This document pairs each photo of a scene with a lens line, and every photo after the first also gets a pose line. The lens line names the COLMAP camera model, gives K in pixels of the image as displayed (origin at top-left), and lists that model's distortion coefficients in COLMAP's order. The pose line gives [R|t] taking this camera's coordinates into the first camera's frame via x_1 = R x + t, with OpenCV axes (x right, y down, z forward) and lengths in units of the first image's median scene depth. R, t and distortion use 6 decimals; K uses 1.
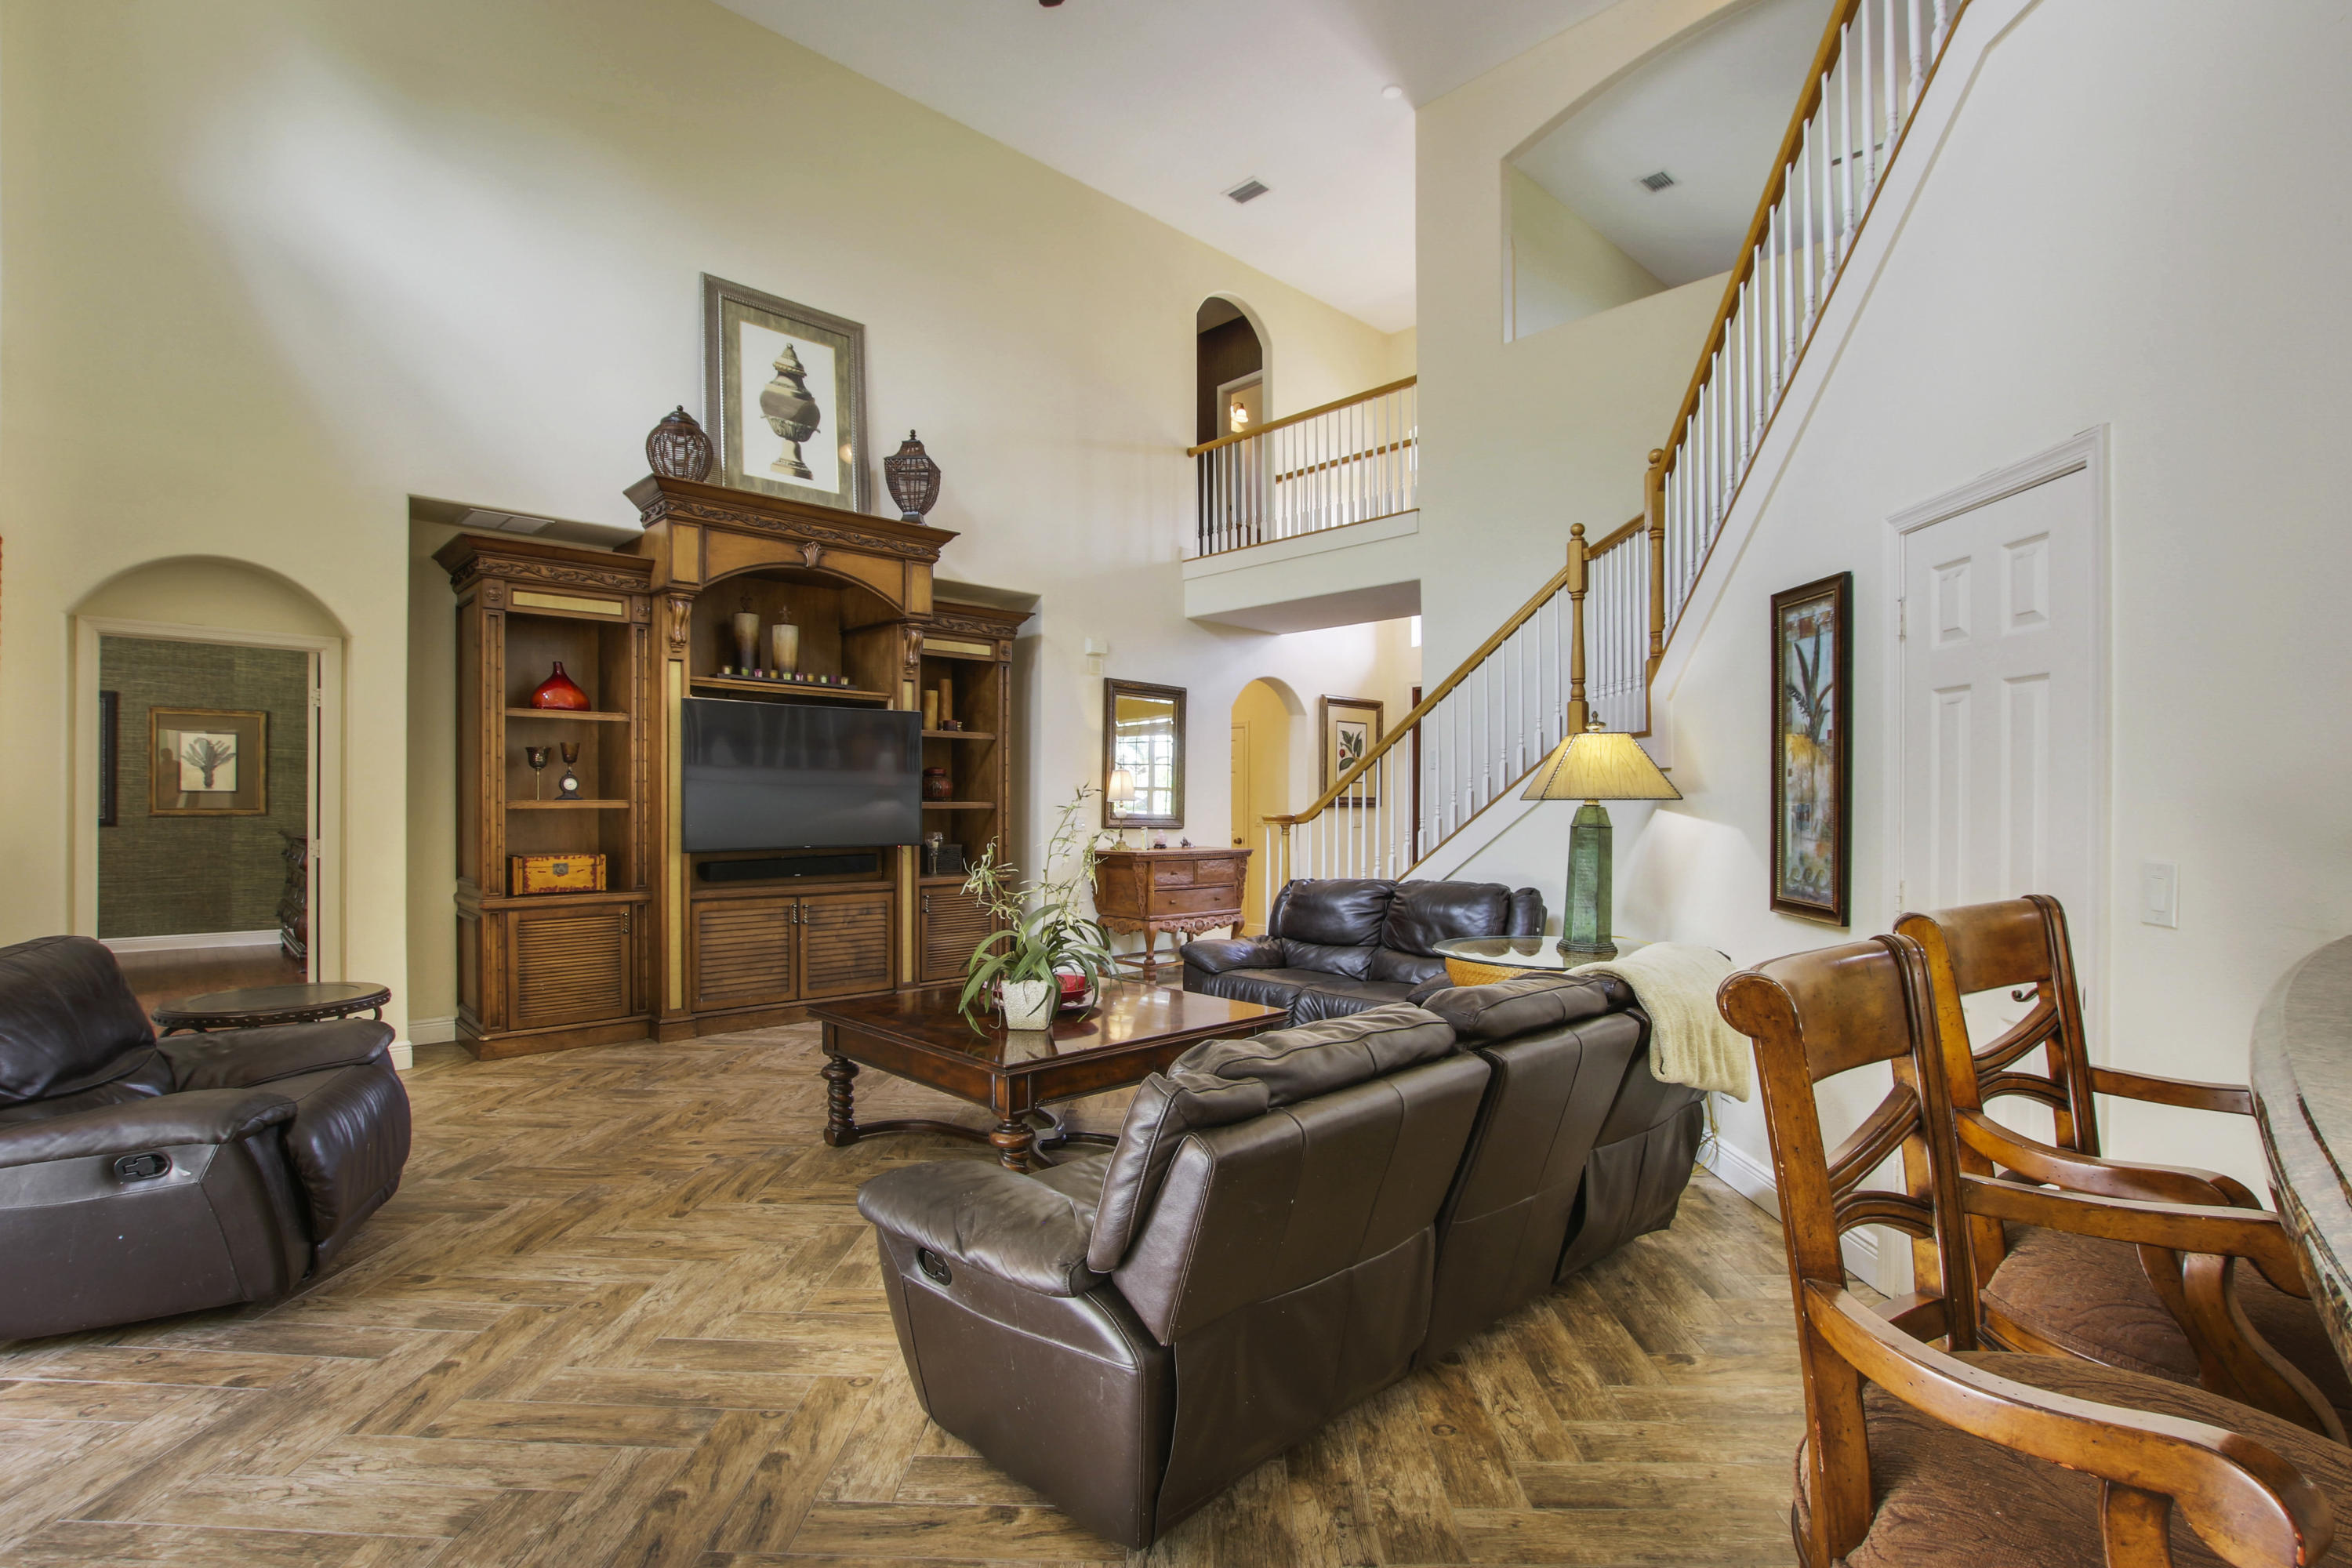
lens RADIAL K [[1106.3, 0, 1192.4], [0, 1106.3, 794.2], [0, 0, 1]] dist [-0.028551, 0.000956]
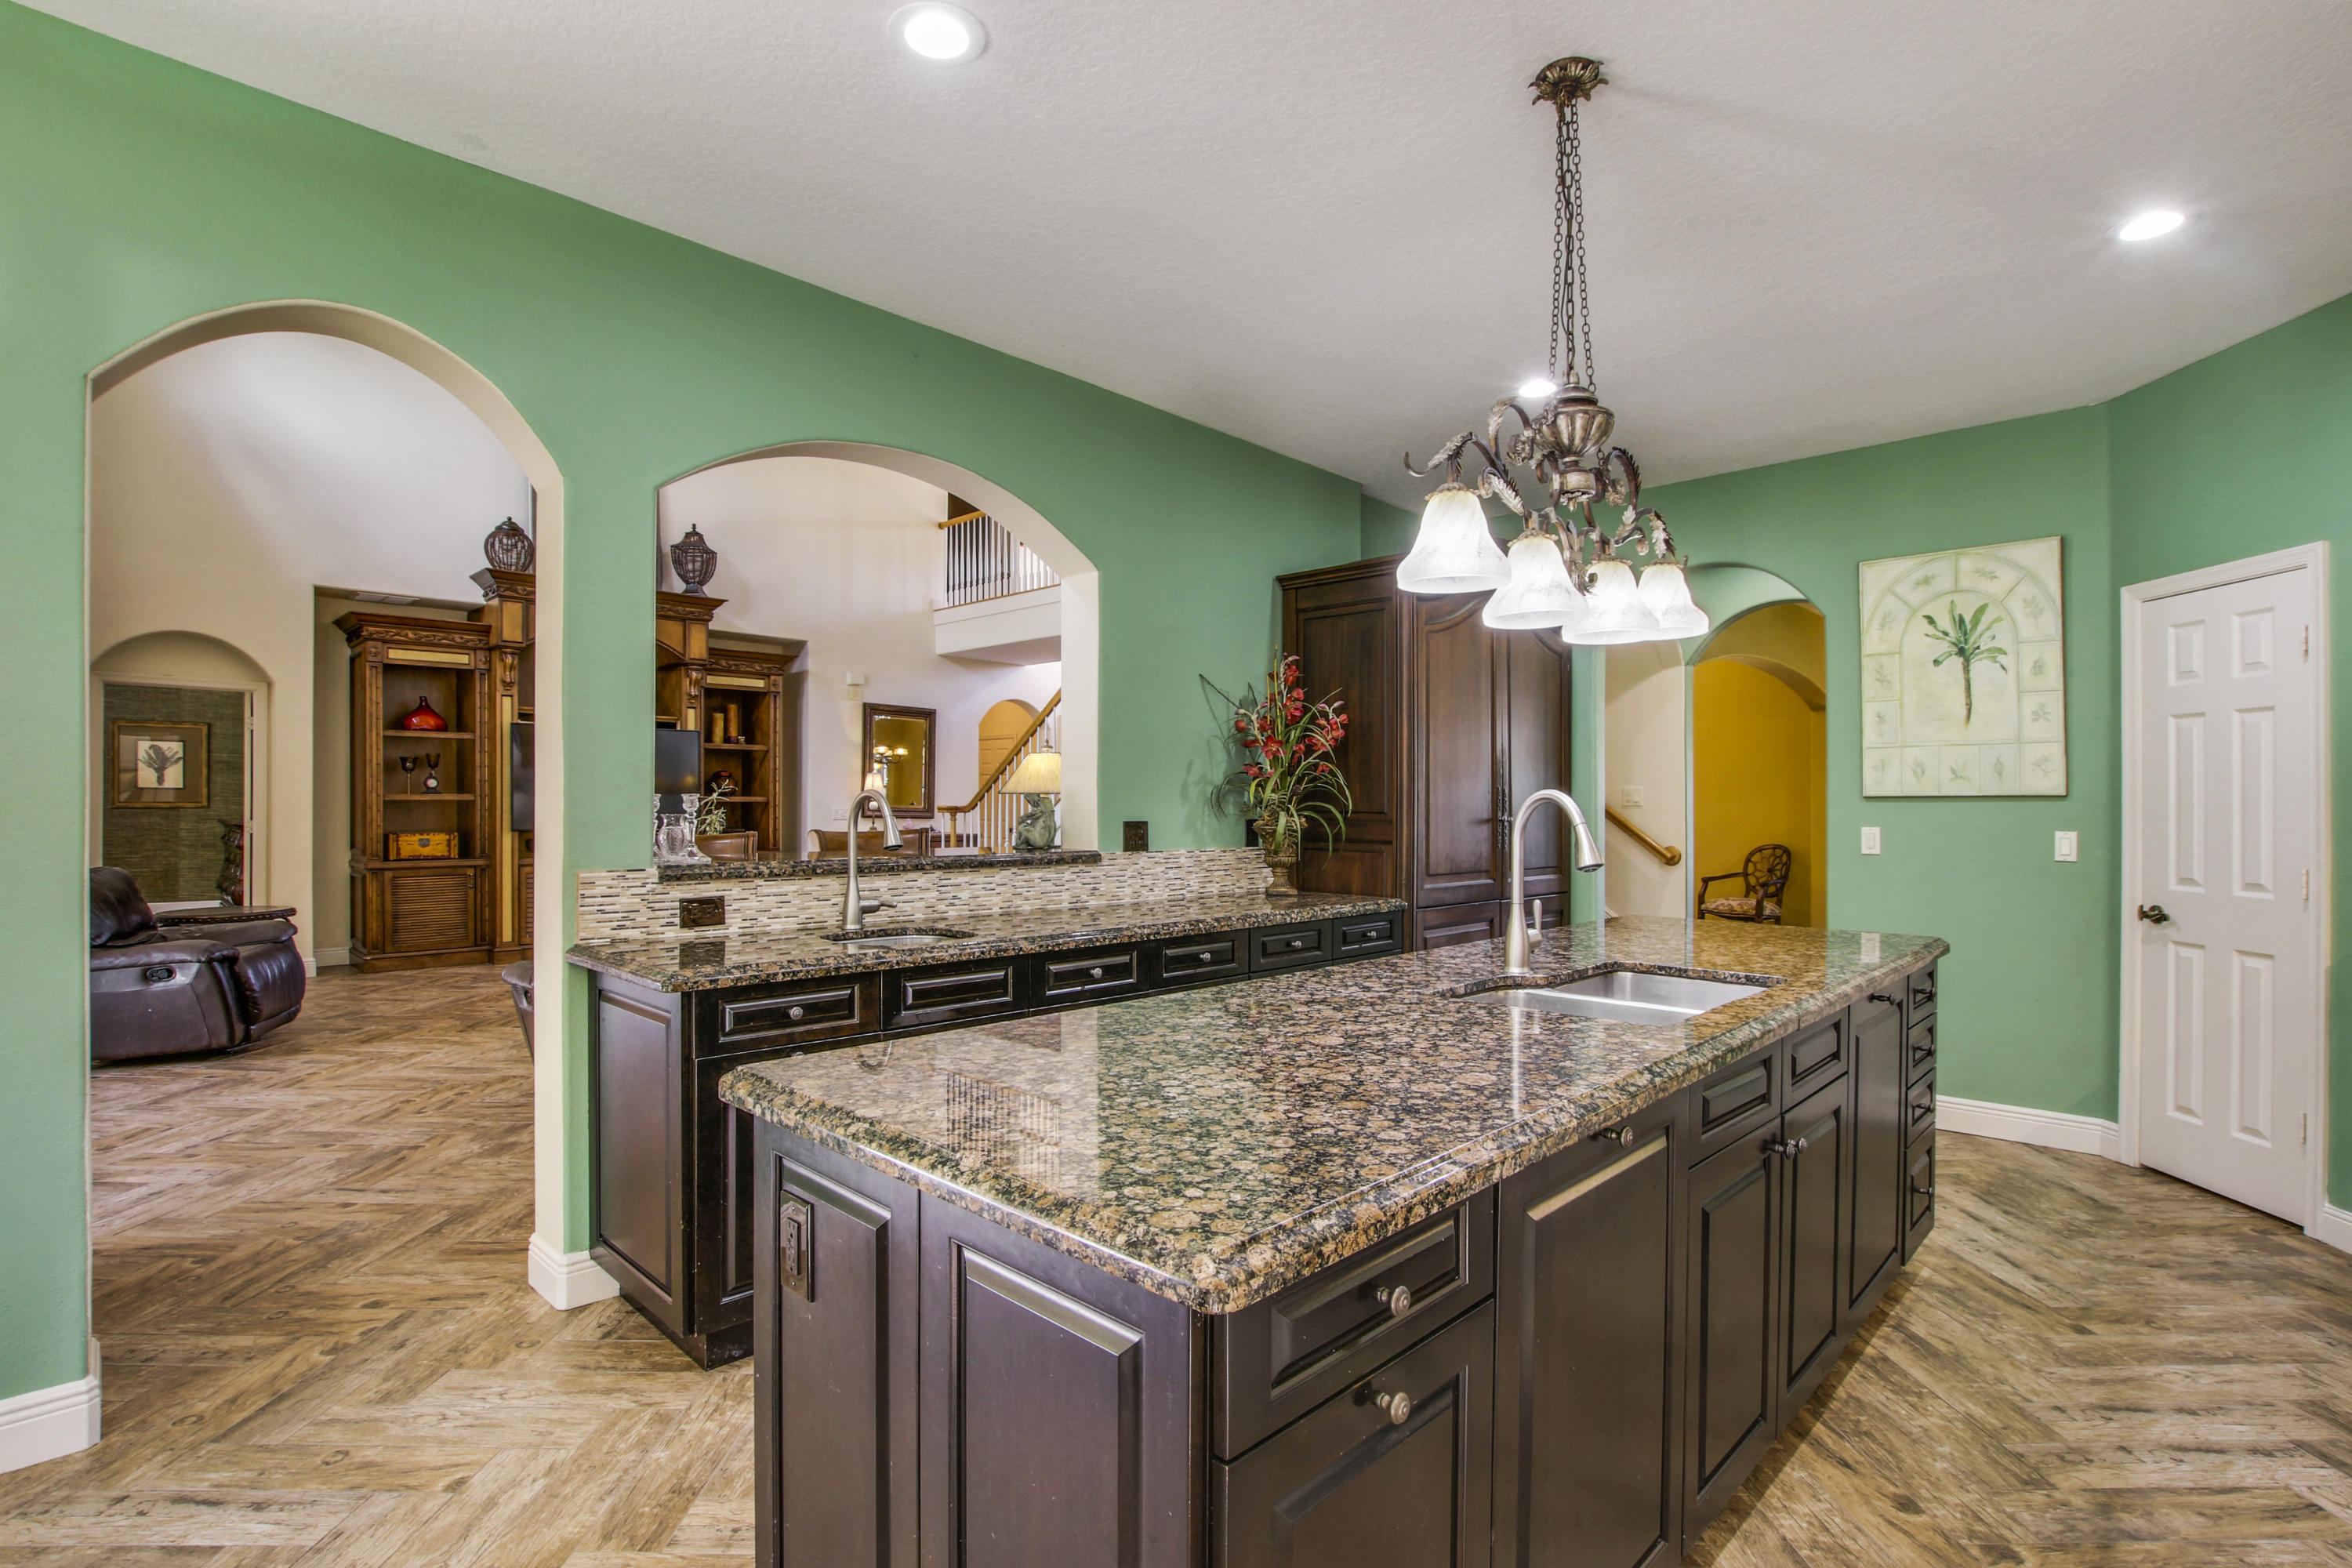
lens RADIAL K [[1106.3, 0, 1172.5], [0, 1106.3, 798.0], [0, 0, 1]] dist [-0.028551, 0.000956]
pose [[0.999619, 0.002346, 0.027518, 0.348045], [-0.002433, 0.999992, 0.003138, 0.003446], [-0.027511, -0.003204, 0.999616, -0.434595]]
